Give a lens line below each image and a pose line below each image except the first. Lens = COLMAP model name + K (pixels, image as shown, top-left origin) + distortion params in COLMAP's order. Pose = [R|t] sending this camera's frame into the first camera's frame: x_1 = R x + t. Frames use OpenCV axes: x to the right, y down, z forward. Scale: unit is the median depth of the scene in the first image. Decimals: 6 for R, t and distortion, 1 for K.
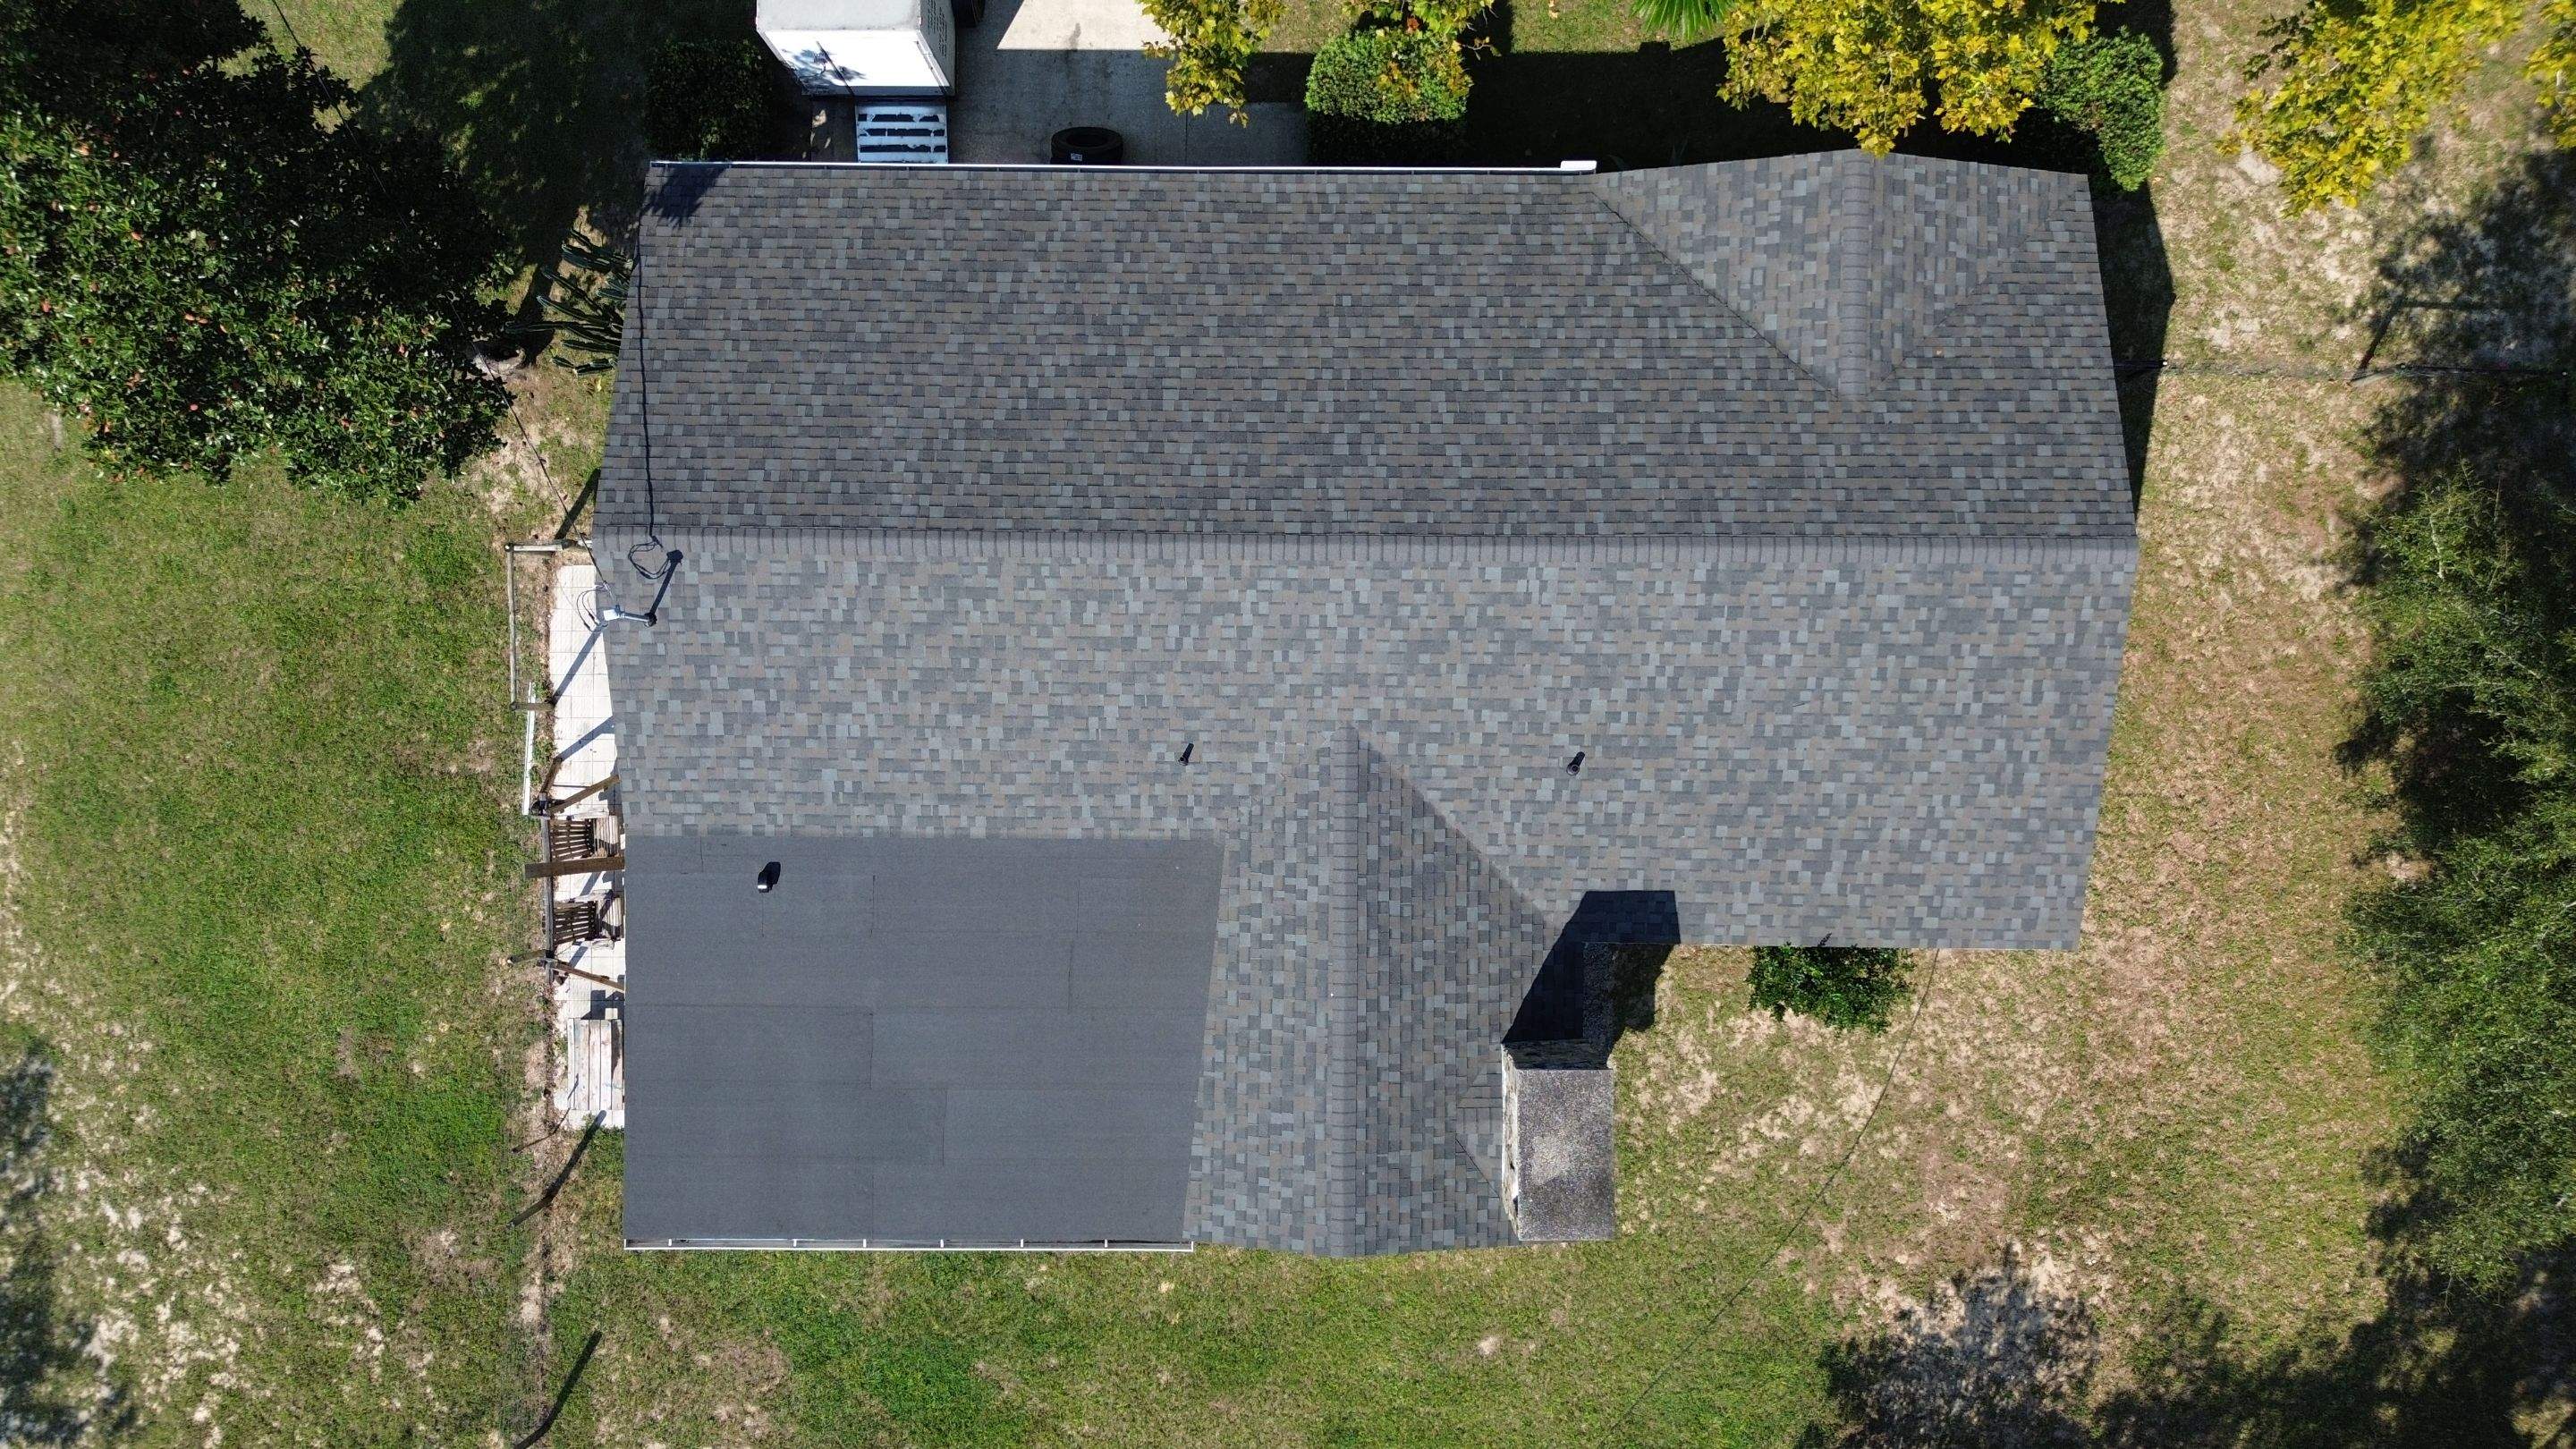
lens RADIAL K [[1836.1, 0, 1297.8], [0, 1836.1, 733.6], [0, 0, 1]] dist [0.062410, -0.035896]
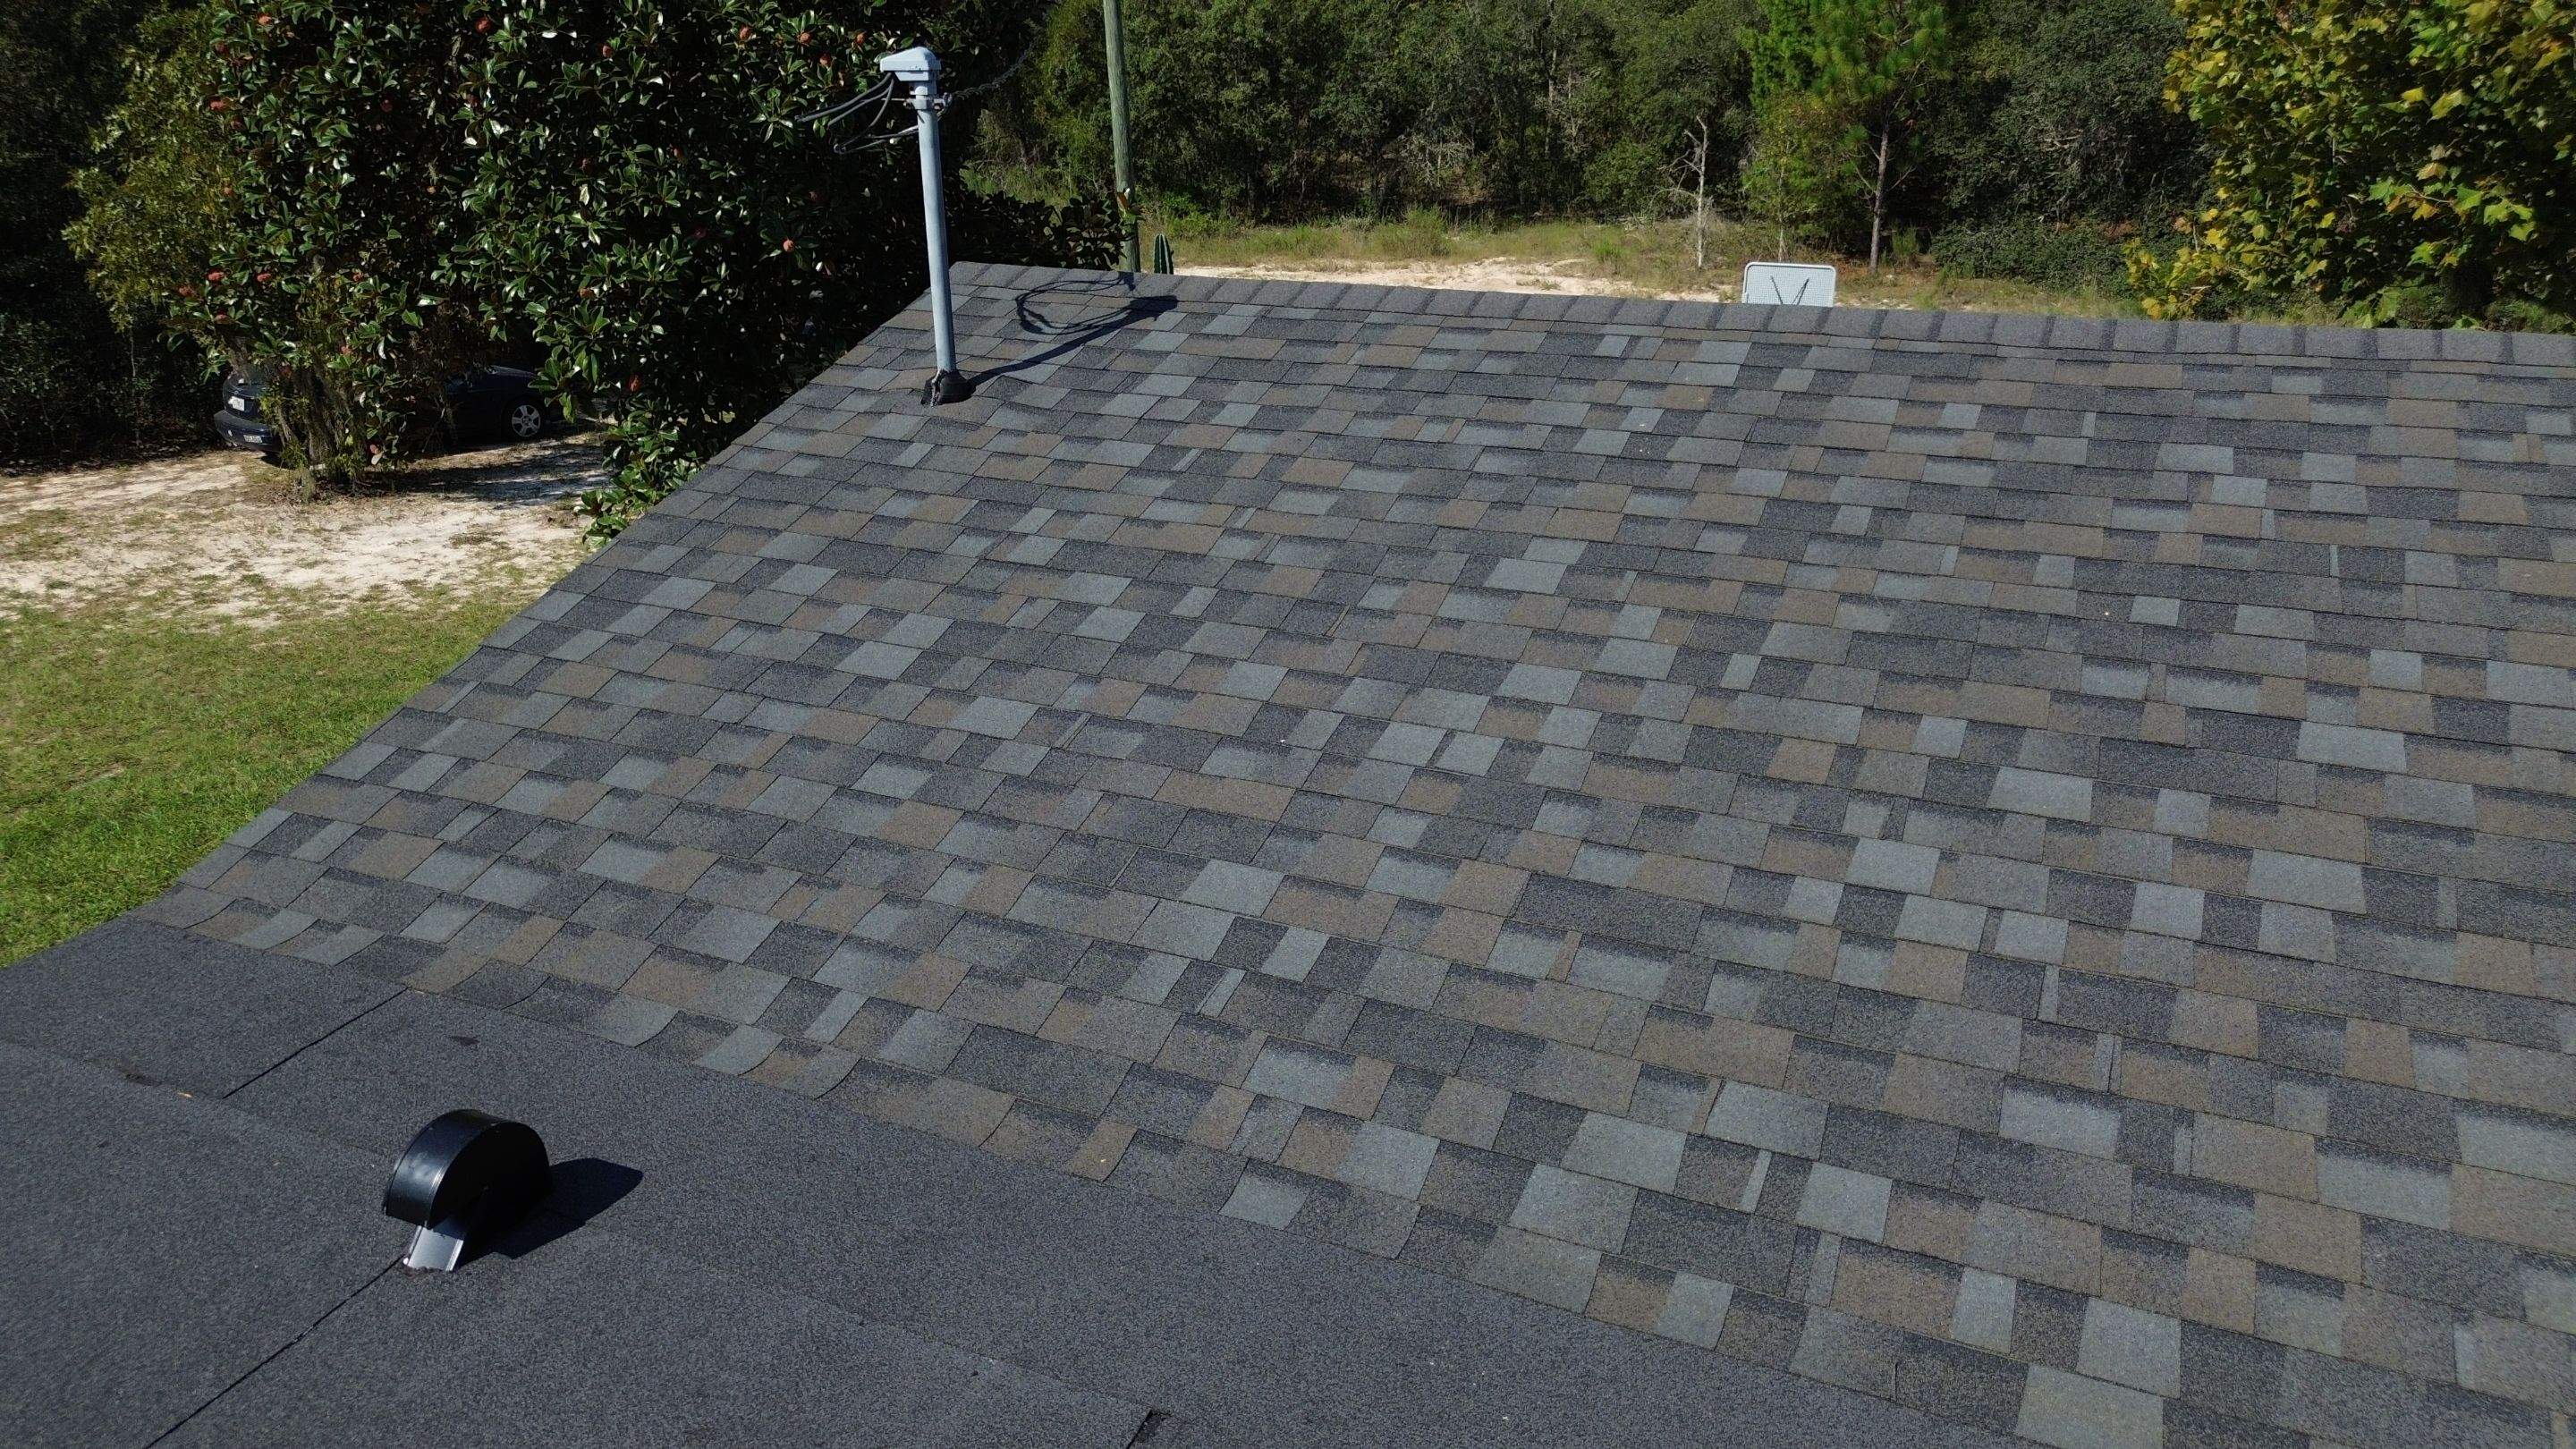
lens RADIAL K [[1836.1, 0, 1300.7], [0, 1836.1, 714.2], [0, 0, 1]] dist [0.062410, -0.035896]
pose [[0.912491, 0.148717, -0.381108, -0.185428], [-0.409022, 0.313861, -0.856850, 0.168628], [-0.007813, 0.937750, 0.347224, 0.935026]]
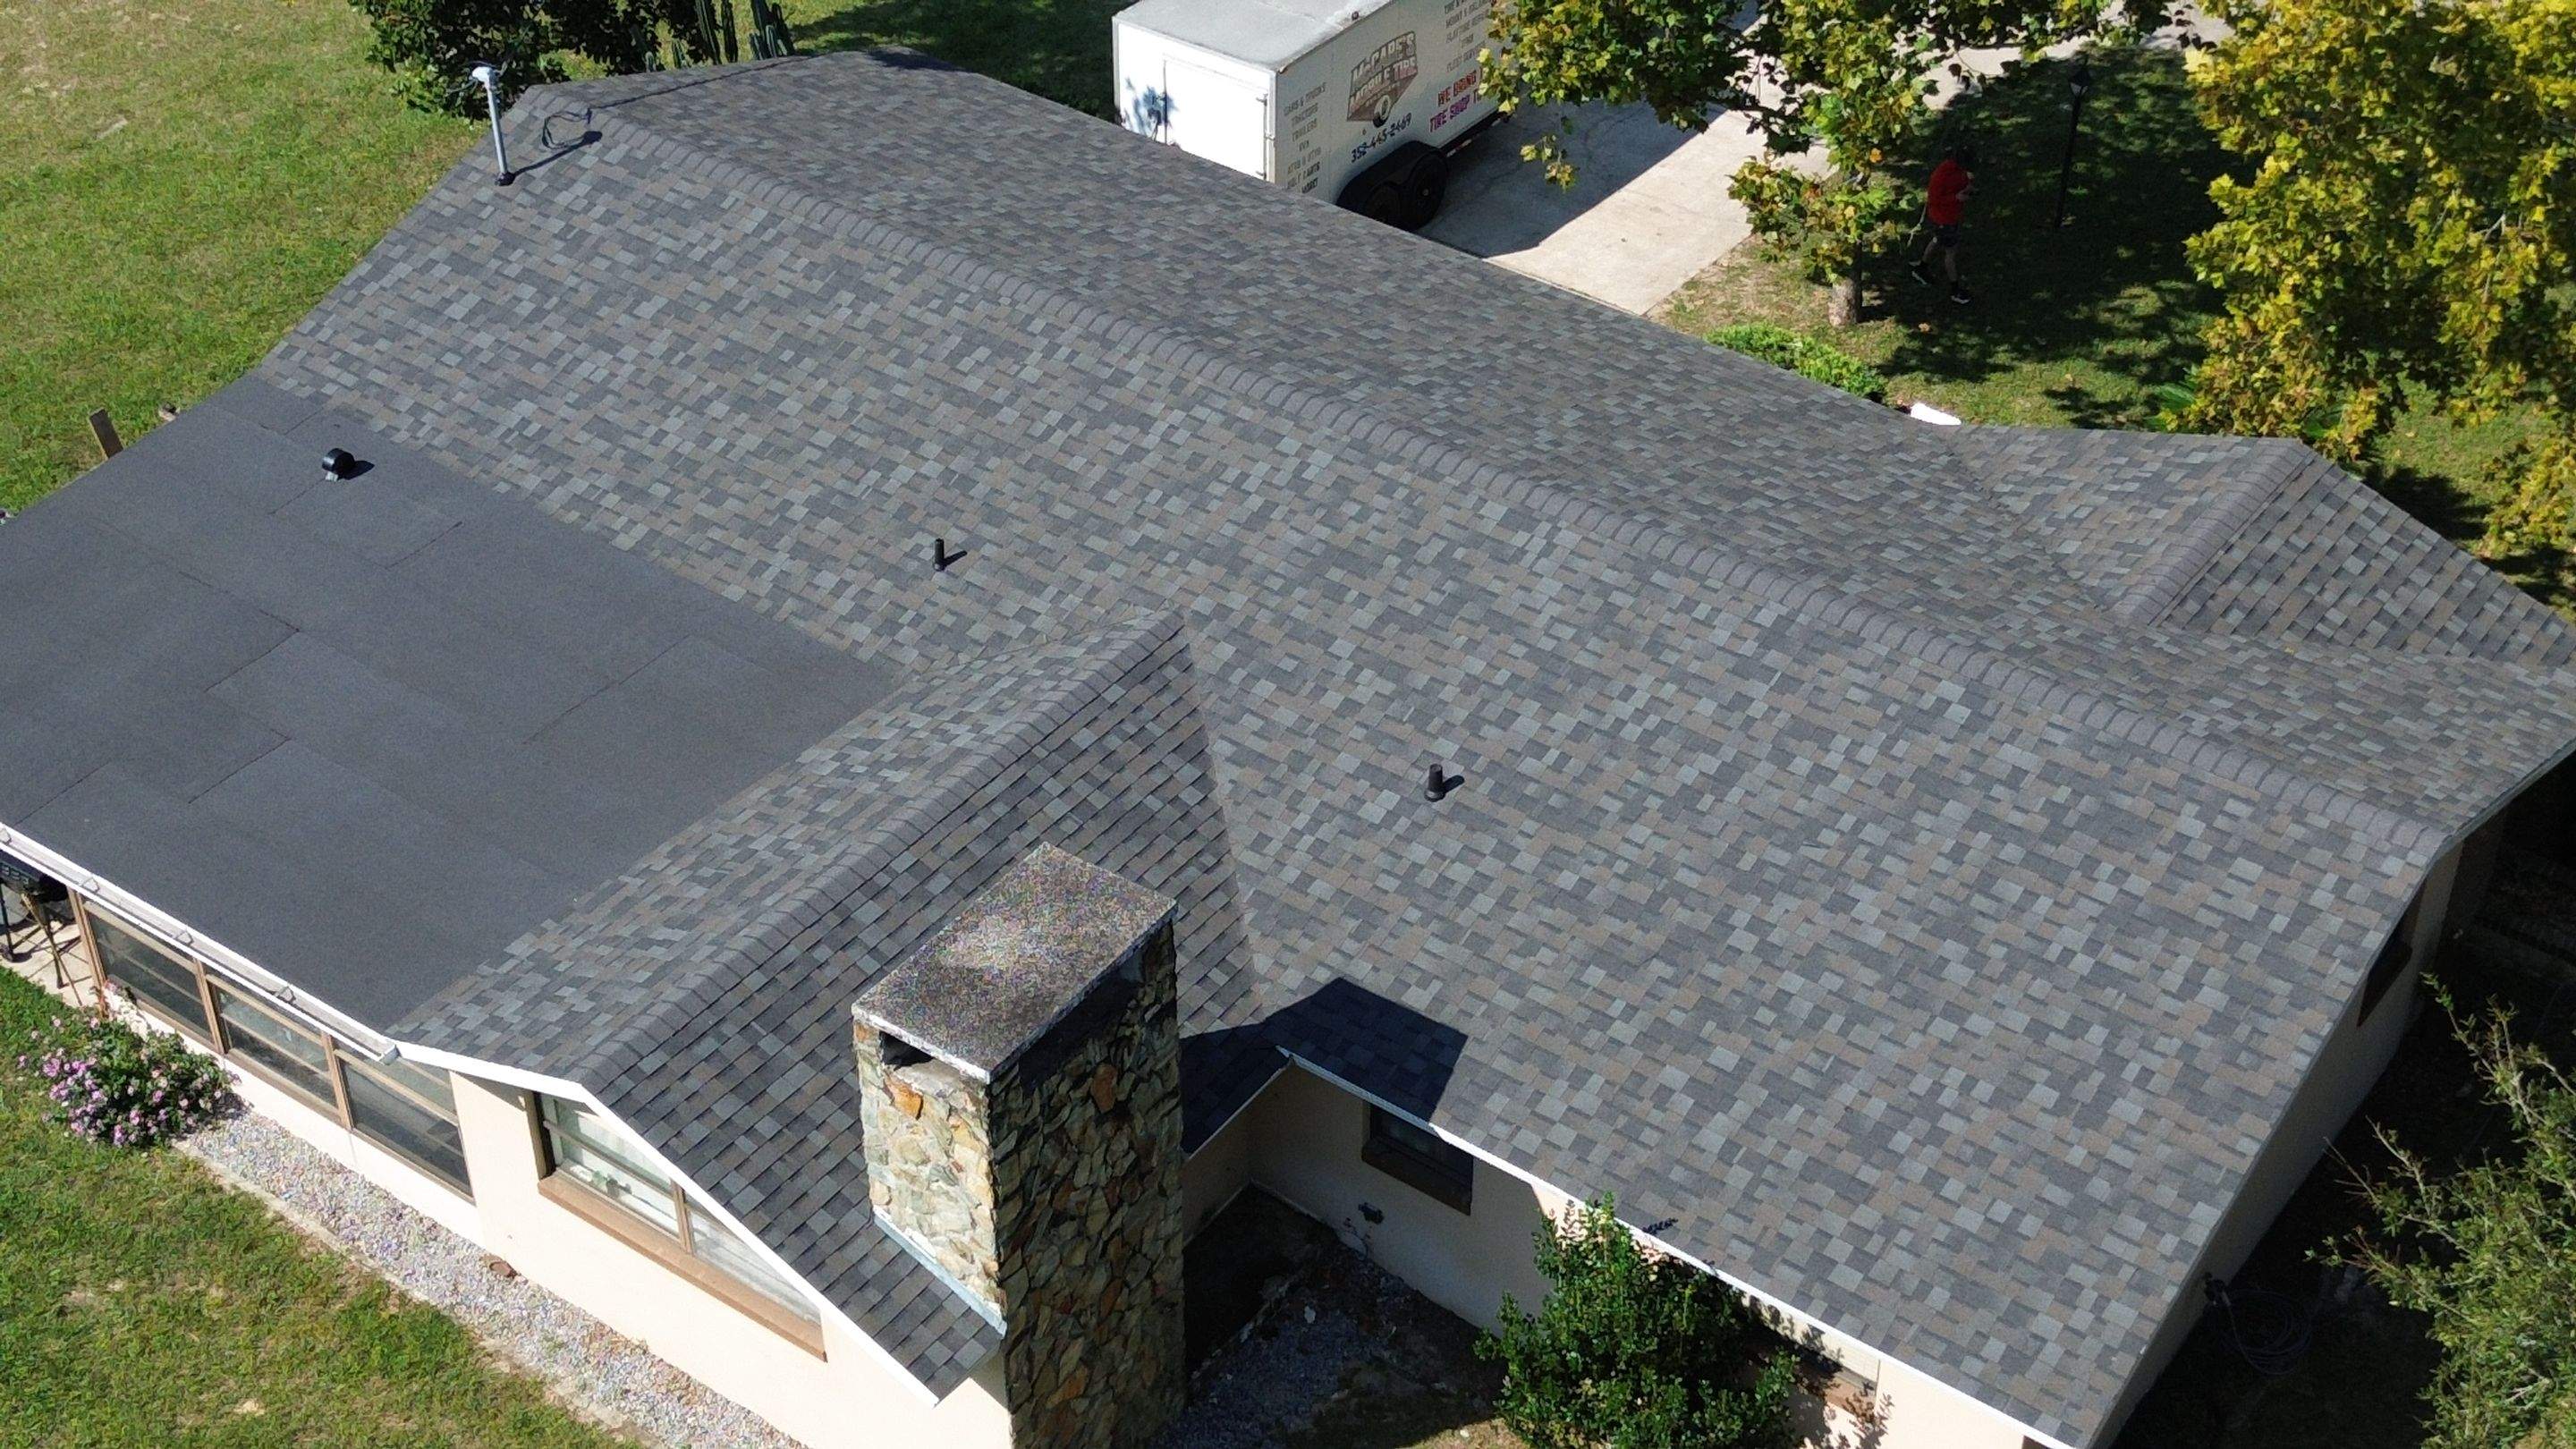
lens RADIAL K [[3683.1, 0, 1291.7], [0, 3683.1, 725.7], [0, 0, 1]] dist [0.102145, 0.000000]
pose [[0.812920, 0.369734, -0.449954, 0.643190], [-0.582360, 0.510354, -0.632769, 0.793034], [-0.004320, 0.776425, 0.630195, 0.231174]]
